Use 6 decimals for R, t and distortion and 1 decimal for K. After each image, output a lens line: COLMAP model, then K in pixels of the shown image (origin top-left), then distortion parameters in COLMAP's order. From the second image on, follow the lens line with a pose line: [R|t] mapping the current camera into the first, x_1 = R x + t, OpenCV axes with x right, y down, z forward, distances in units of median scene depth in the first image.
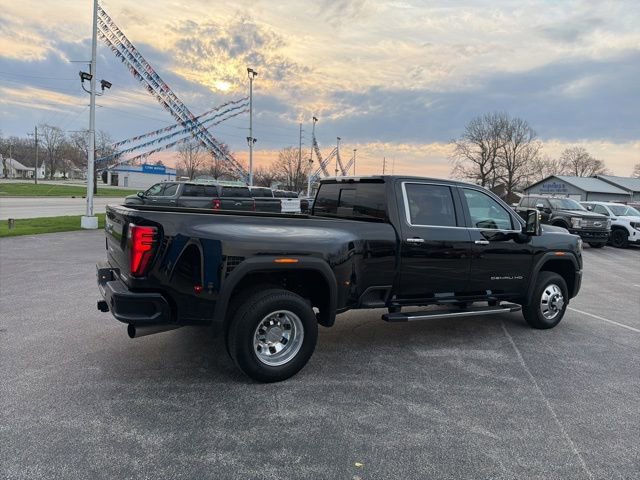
lens RADIAL K [[450.5, 0, 319.9], [0, 450.5, 243.0], [0, 0, 1]] dist [0.058768, -0.077844]
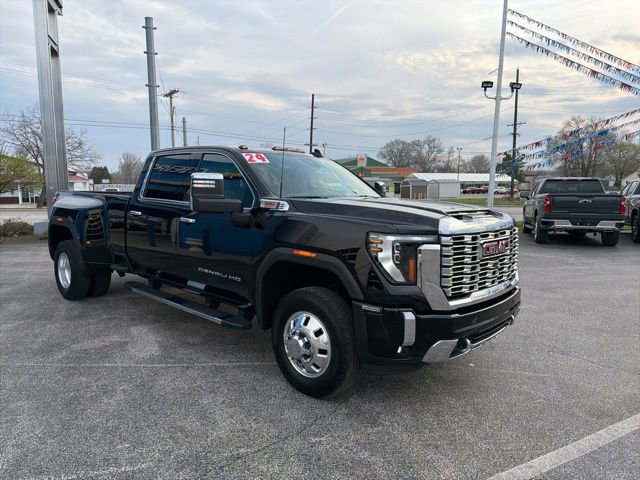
lens RADIAL K [[450.5, 0, 319.9], [0, 450.5, 243.0], [0, 0, 1]] dist [0.058768, -0.077844]
pose [[0.281365, 0.059593, -0.957749, 1.069129], [-0.089264, 0.995368, 0.035710, -0.009618], [0.955440, 0.075445, 0.285381, 0.903463]]
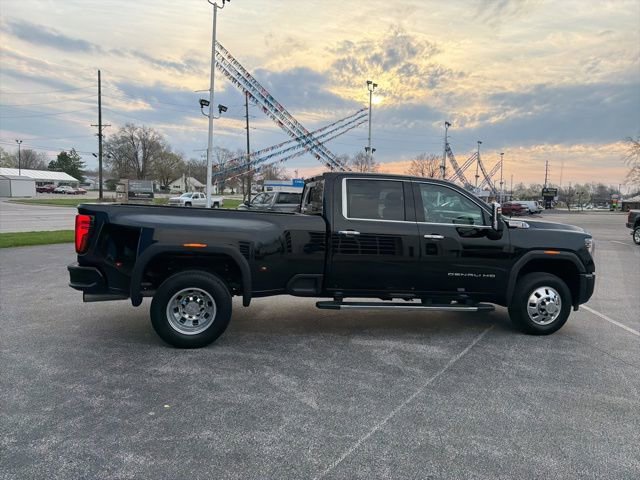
lens RADIAL K [[450.5, 0, 319.9], [0, 450.5, 243.0], [0, 0, 1]] dist [0.058768, -0.077844]
pose [[0.945535, 0.012587, -0.325276, 0.399572], [-0.020168, 0.999598, -0.019945, 0.032710], [0.324894, 0.025419, 0.945409, -0.009231]]
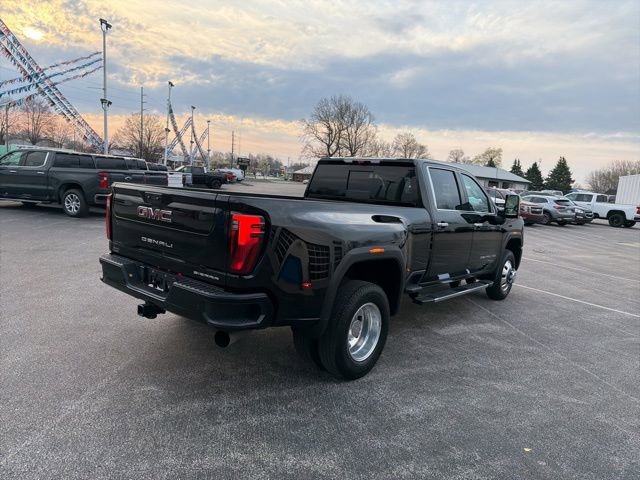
lens RADIAL K [[448.6, 0, 322.4], [0, 448.6, 250.5], [0, 0, 1]] dist [0.057720, -0.069622]
pose [[0.941443, -0.029460, 0.335882, -0.317828], [0.005973, 0.997477, 0.070745, -0.017103], [-0.337118, -0.064596, 0.939244, 0.104612]]
